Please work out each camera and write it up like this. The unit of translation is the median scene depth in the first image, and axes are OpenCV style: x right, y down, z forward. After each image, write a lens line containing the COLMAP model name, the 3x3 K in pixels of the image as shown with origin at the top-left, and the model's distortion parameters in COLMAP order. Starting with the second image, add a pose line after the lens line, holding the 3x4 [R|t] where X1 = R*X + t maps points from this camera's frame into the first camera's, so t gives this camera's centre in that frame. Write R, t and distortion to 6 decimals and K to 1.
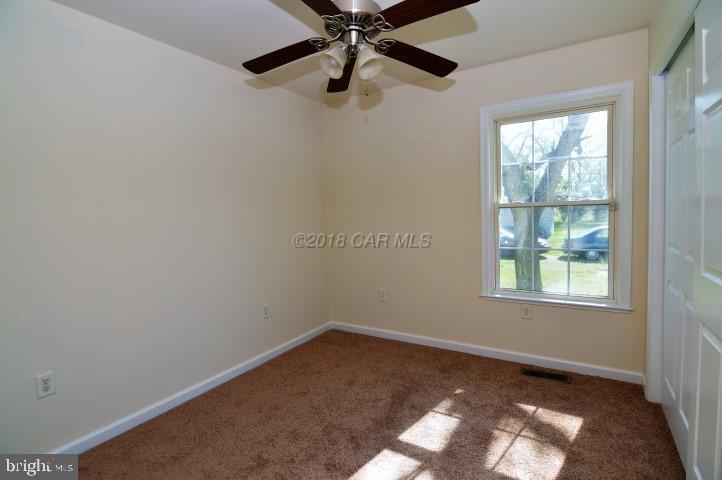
lens RADIAL K [[354.4, 0, 349.4], [0, 354.4, 238.4], [0, 0, 1]] dist [-0.011384, -0.002467]
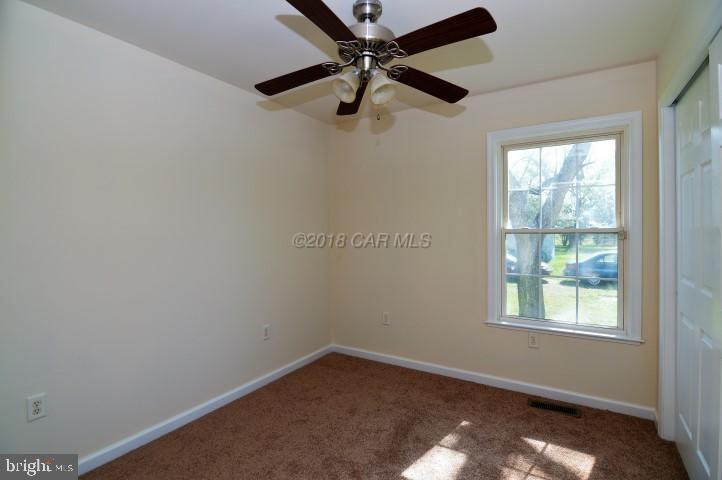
lens RADIAL K [[354.4, 0, 348.9], [0, 354.4, 237.3], [0, 0, 1]] dist [-0.011384, -0.002467]
pose [[0.999641, 0.026618, -0.003041, -0.016692], [-0.026745, 0.998126, -0.055045, -0.011692], [0.001570, 0.055107, 0.998479, 0.015195]]
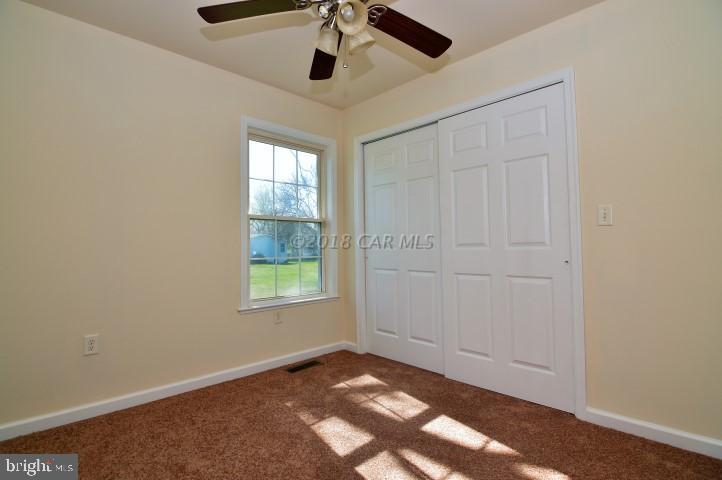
lens RADIAL K [[354.4, 0, 366.7], [0, 354.4, 239.0], [0, 0, 1]] dist [-0.011384, -0.002467]
pose [[0.217763, 0.055536, 0.974420, -0.634215], [0.069156, 0.994992, -0.072163, 0.086035], [-0.973548, 0.083101, 0.212832, 0.616153]]
